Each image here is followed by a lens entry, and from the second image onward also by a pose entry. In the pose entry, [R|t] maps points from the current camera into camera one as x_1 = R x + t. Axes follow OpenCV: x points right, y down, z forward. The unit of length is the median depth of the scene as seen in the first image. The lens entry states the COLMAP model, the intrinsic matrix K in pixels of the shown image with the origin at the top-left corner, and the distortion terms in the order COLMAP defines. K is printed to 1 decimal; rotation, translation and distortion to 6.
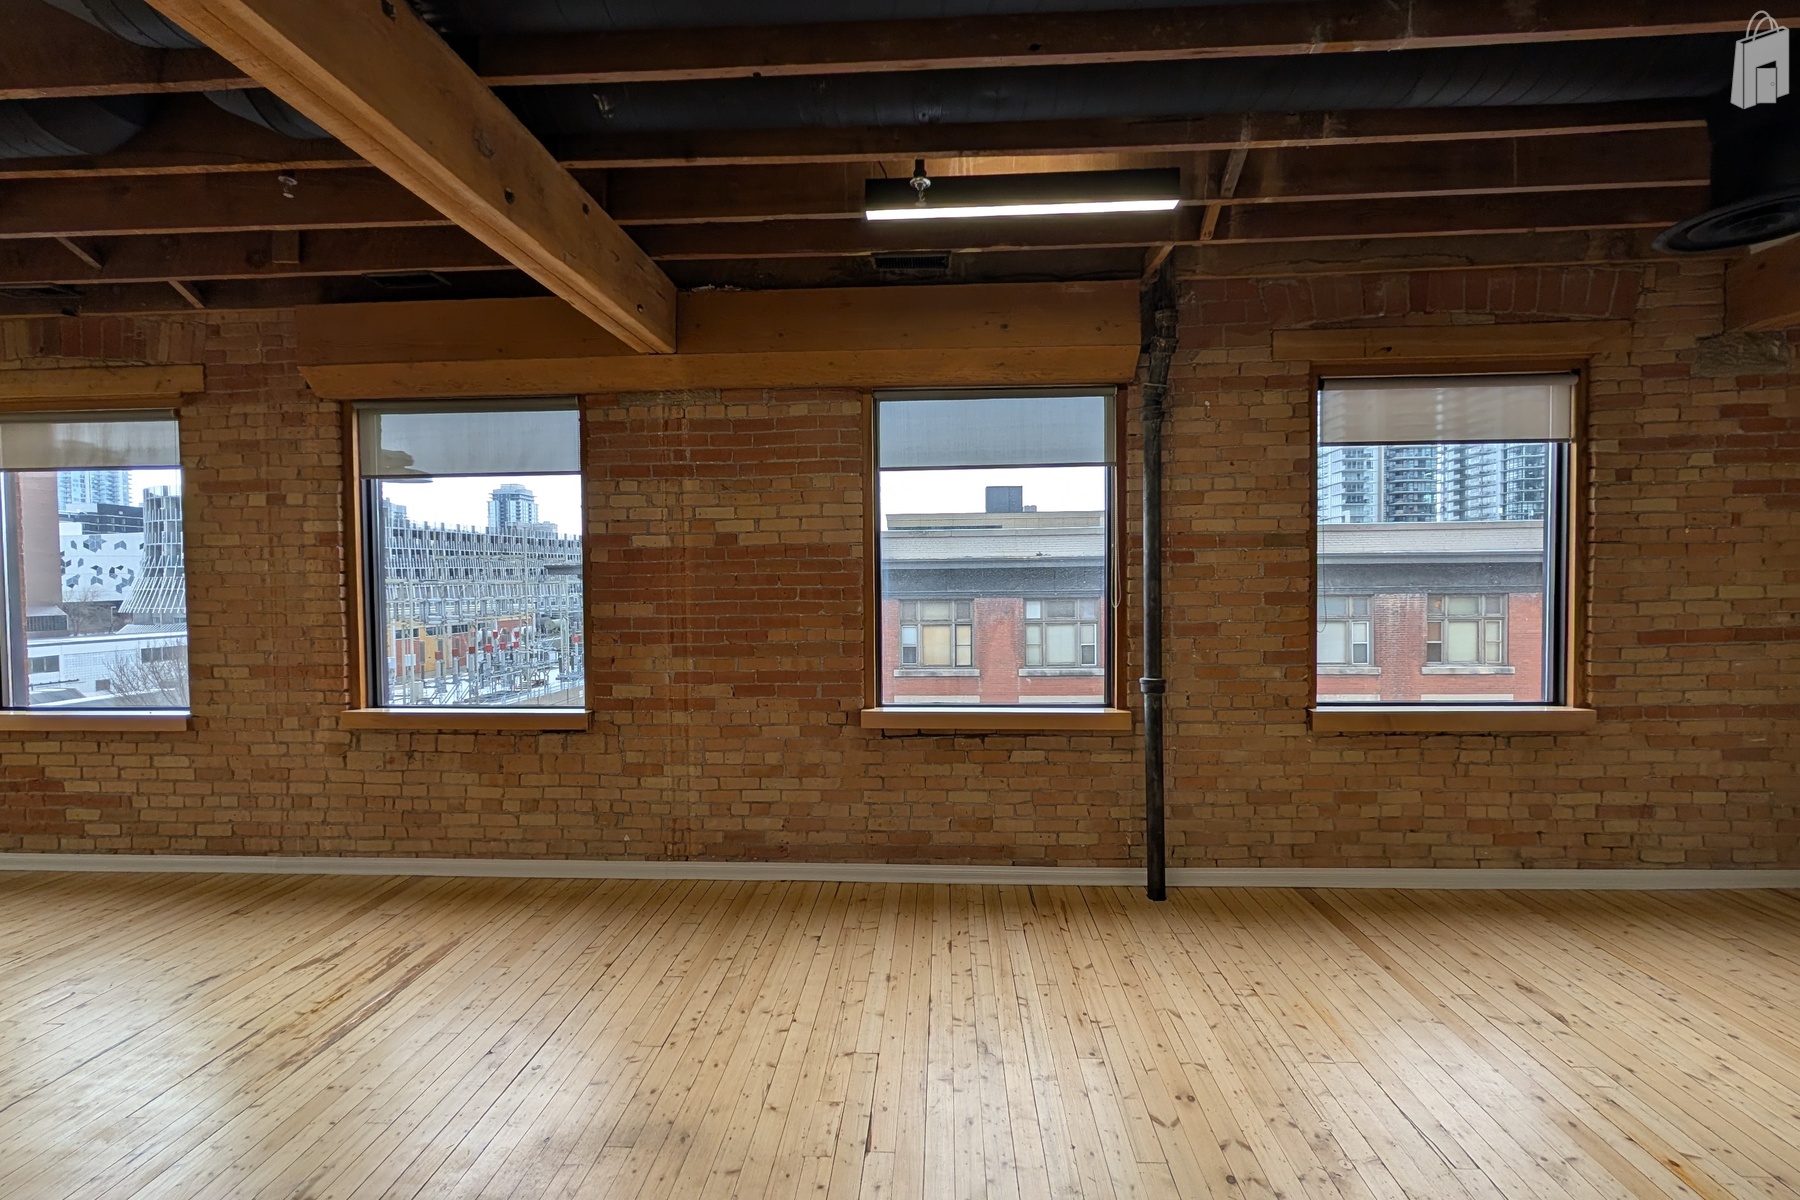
lens RADIAL K [[777.7, 0, 902.1], [0, 777.7, 598.3], [0, 0, 1]] dist [0.004480, 0.000171]
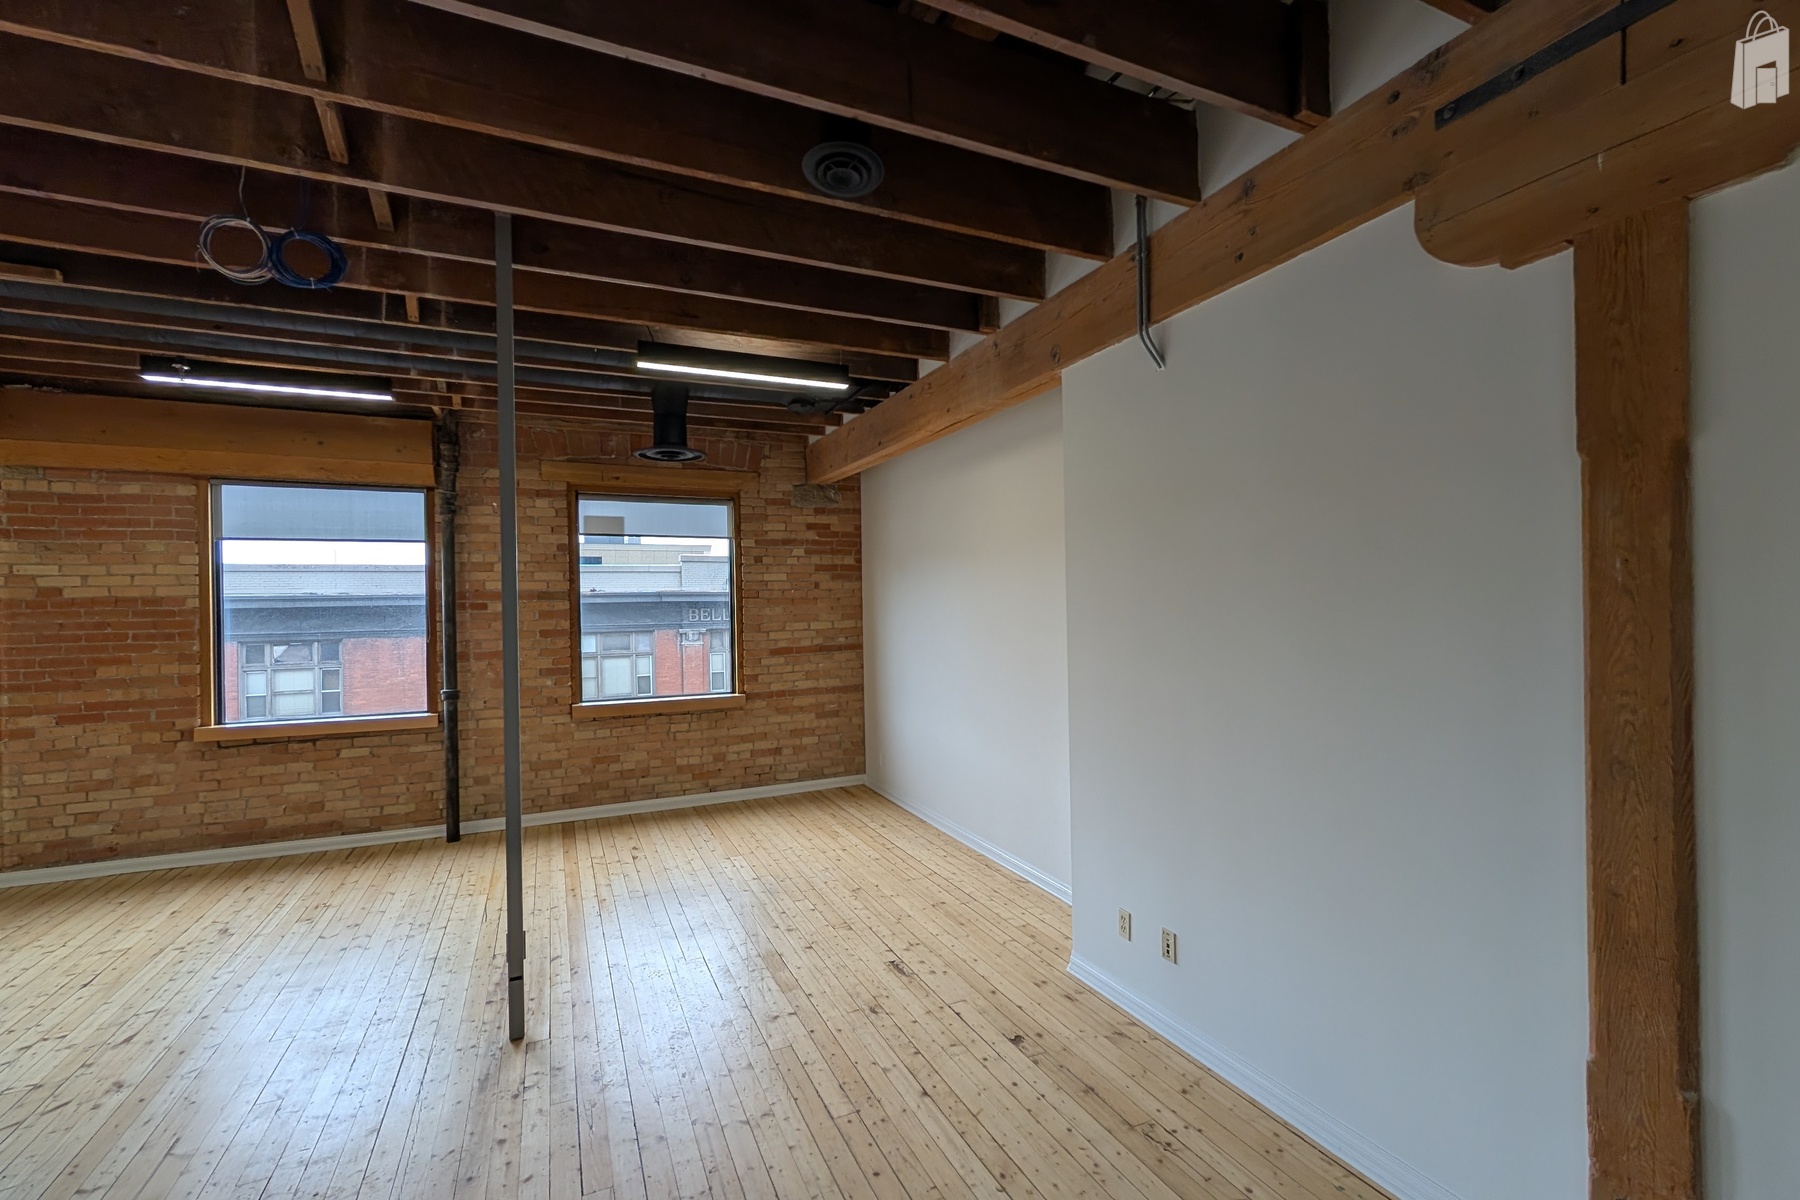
lens RADIAL K [[777.7, 0, 900.1], [0, 777.7, 603.4], [0, 0, 1]] dist [0.004480, 0.000171]
pose [[0.887792, -0.001417, 0.460243, 0.387204], [0.017508, 0.999375, -0.030695, 0.000117], [-0.459912, 0.035309, 0.887262, -0.672295]]
